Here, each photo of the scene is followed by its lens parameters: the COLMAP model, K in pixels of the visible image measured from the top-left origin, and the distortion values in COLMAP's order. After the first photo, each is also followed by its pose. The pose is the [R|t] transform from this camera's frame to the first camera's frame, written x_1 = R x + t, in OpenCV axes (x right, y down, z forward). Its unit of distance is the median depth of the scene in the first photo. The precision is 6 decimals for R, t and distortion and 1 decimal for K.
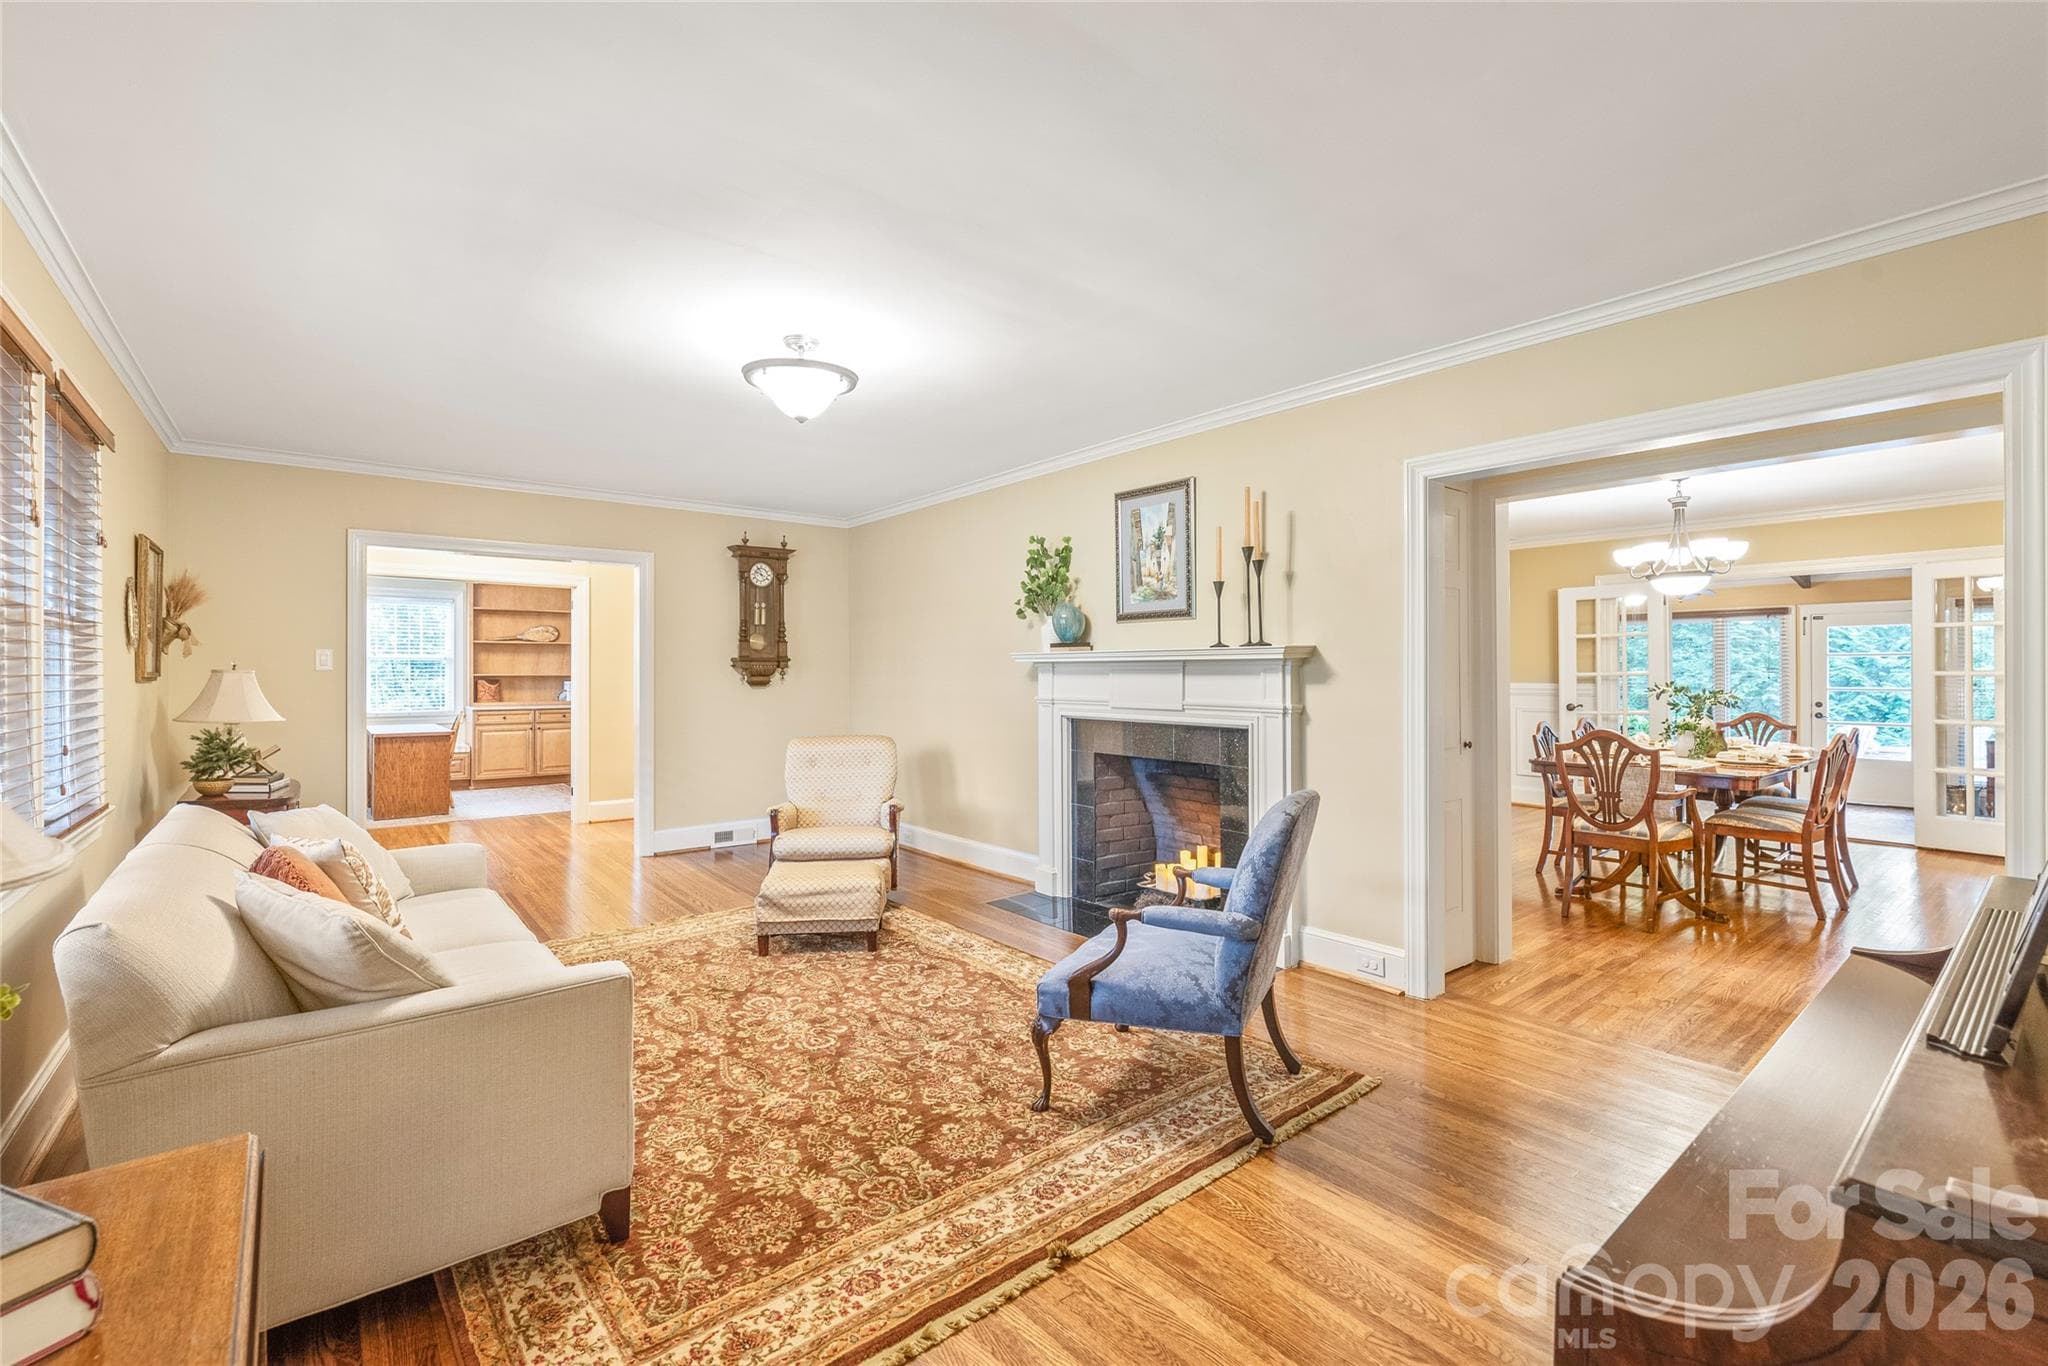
lens RADIAL K [[882.8, 0, 1023.7], [0, 882.8, 675.4], [0, 0, 1]] dist [-0.002977, -0.000601]
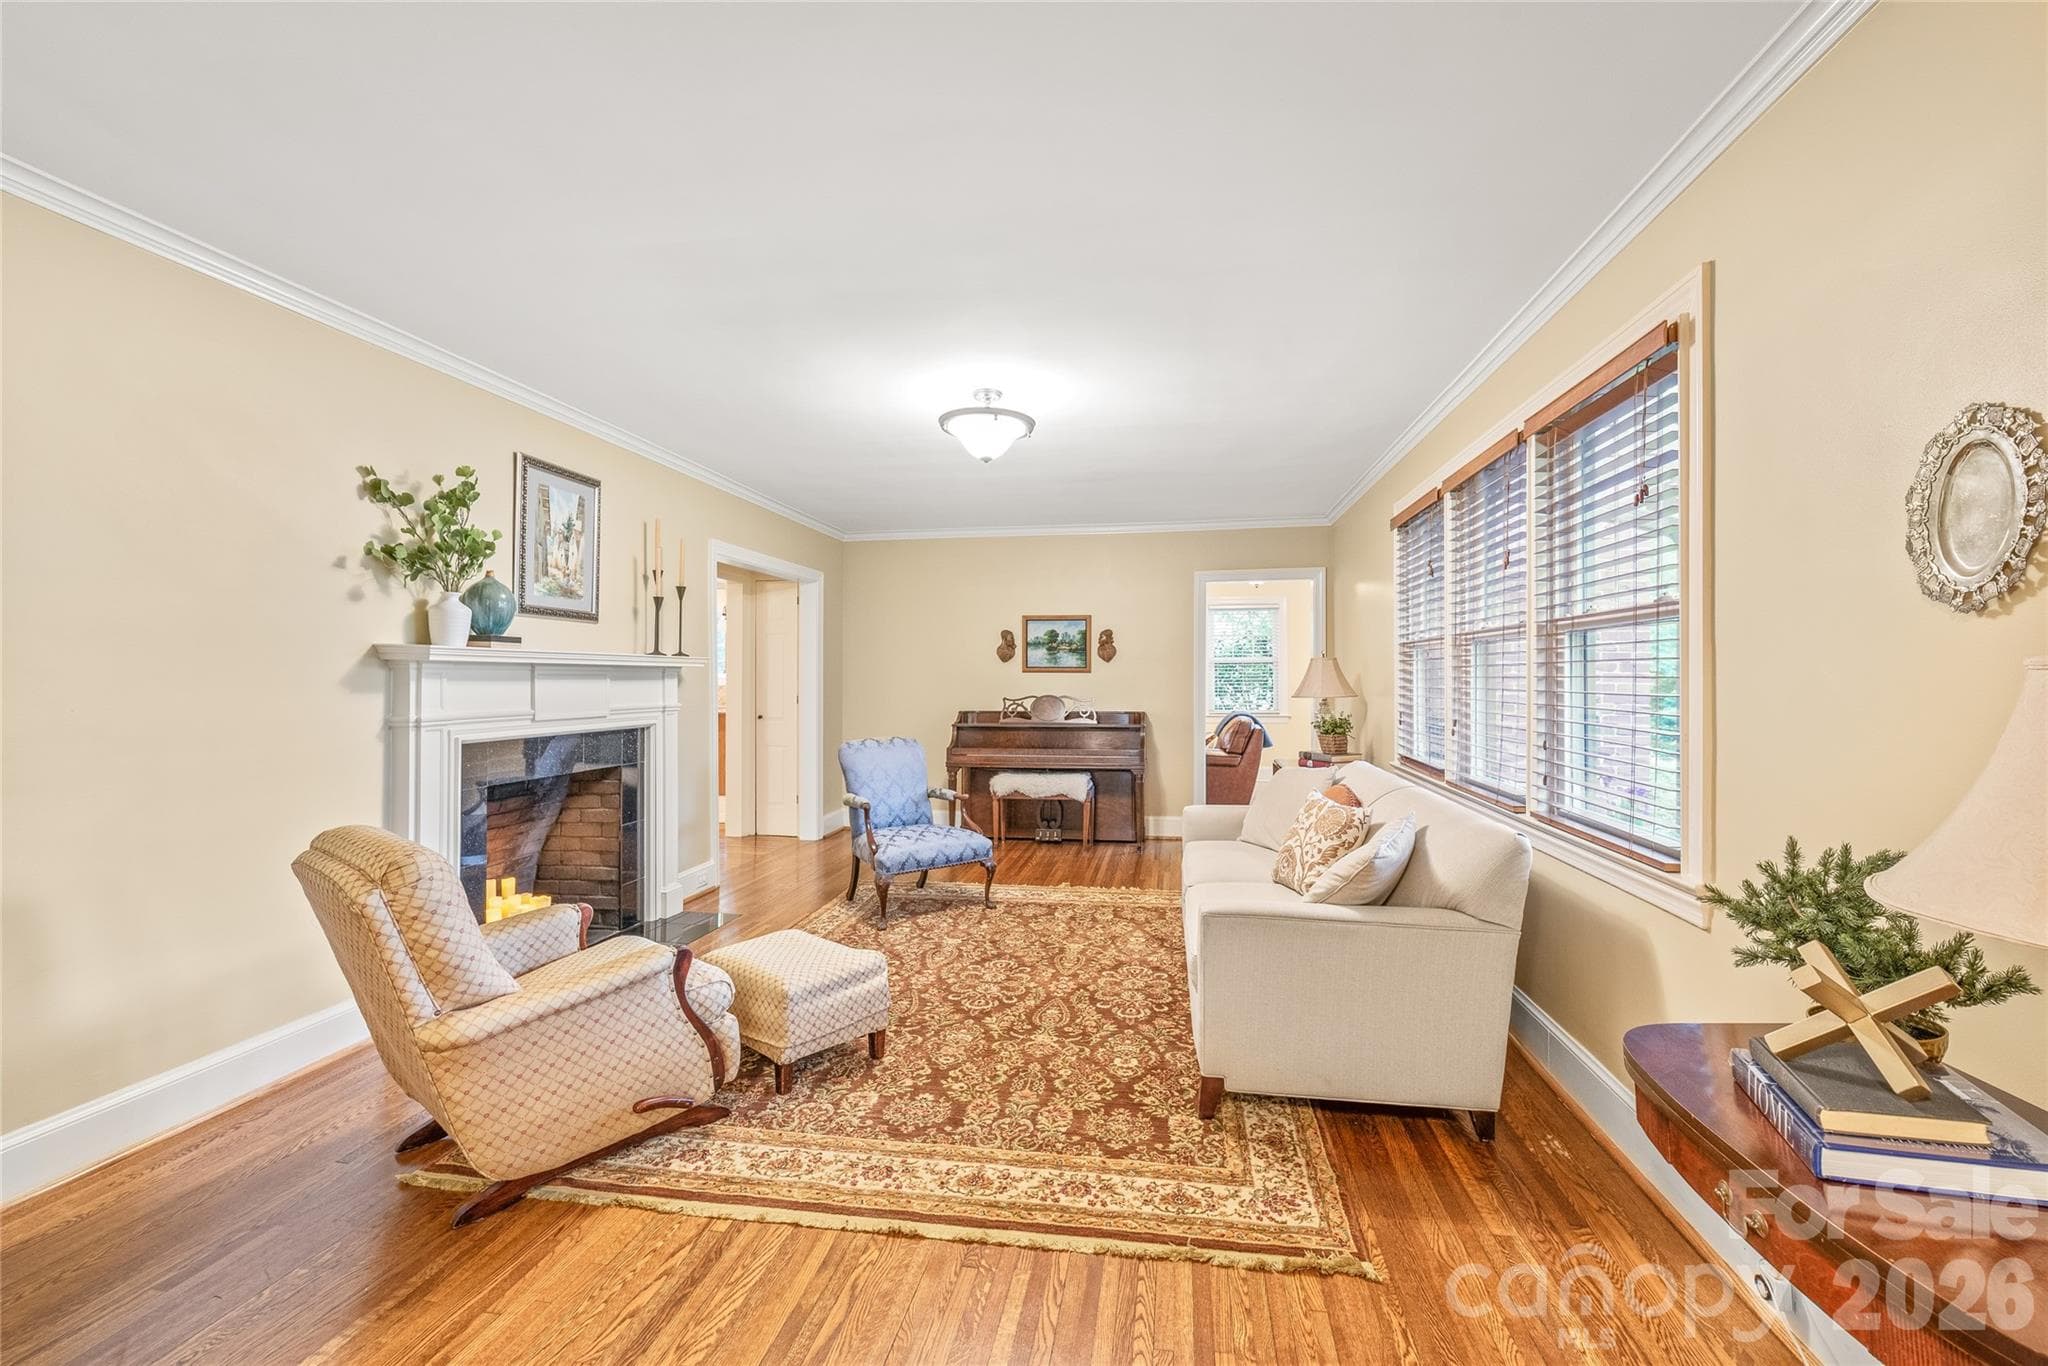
lens RADIAL K [[882.8, 0, 1020.0], [0, 882.8, 675.3], [0, 0, 1]] dist [-0.002977, -0.000601]
pose [[-0.654484, -0.002670, 0.756071, -0.847629], [-0.000772, 0.999996, 0.002863, -0.008517], [-0.756075, 0.001290, -0.654483, 1.259646]]
